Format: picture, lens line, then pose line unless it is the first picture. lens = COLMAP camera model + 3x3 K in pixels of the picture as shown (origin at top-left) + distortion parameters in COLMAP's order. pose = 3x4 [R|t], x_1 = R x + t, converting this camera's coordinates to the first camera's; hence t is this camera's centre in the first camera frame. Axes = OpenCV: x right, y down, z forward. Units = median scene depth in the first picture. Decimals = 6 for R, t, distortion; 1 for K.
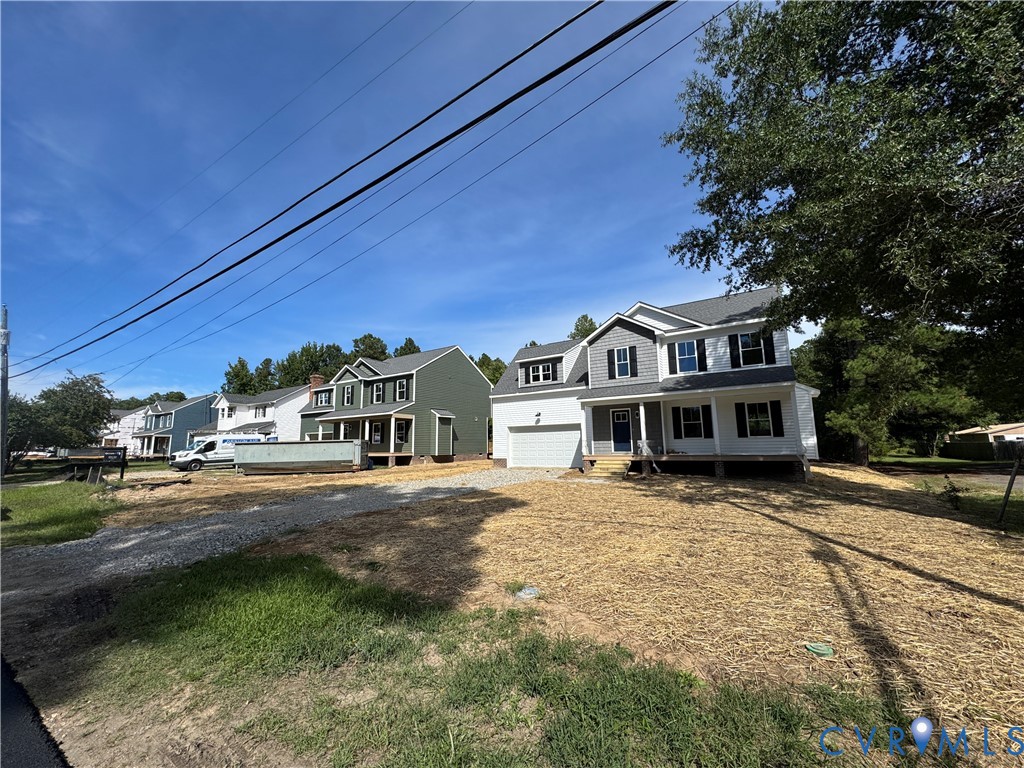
lens RADIAL K [[406.5, 0, 513.8], [0, 406.5, 381.6], [0, 0, 1]] dist [-0.003207, 0.000578]
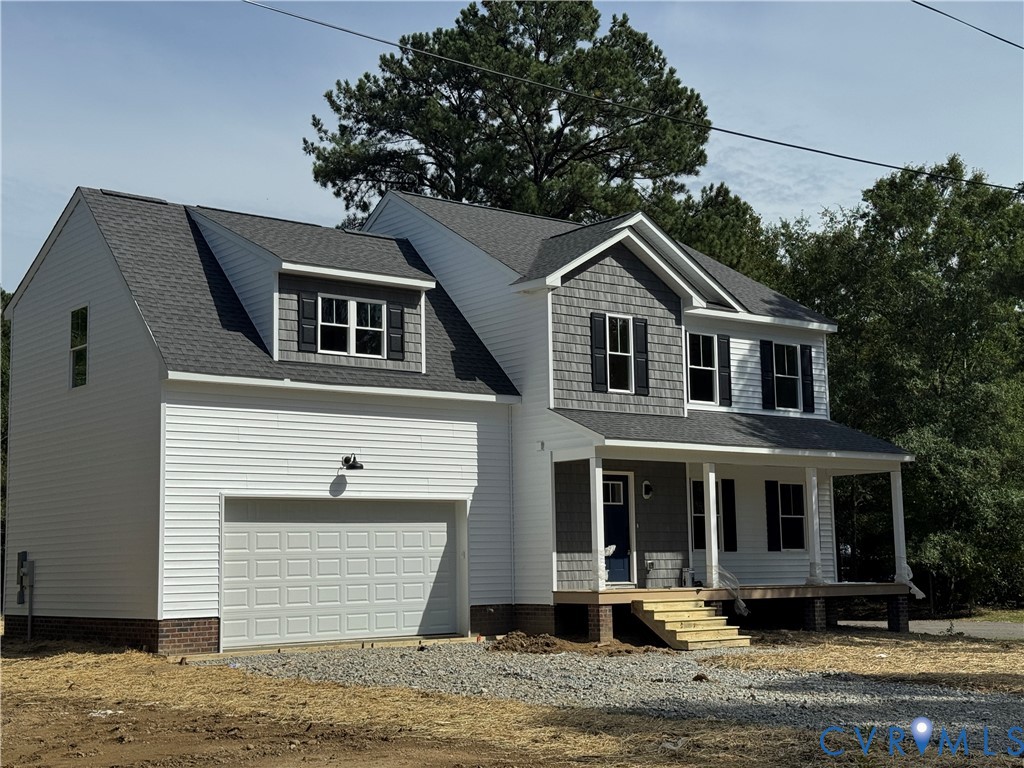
lens RADIAL K [[1403.6, 0, 512.0], [0, 1403.6, 384.0], [0, 0, 1]] dist [0.133610, 0.006576]
pose [[0.315978, 0.129885, 0.939834, -1.024632], [-0.138438, 0.986295, -0.089763, 0.116467], [-0.938612, -0.101745, 0.329629, 0.643963]]
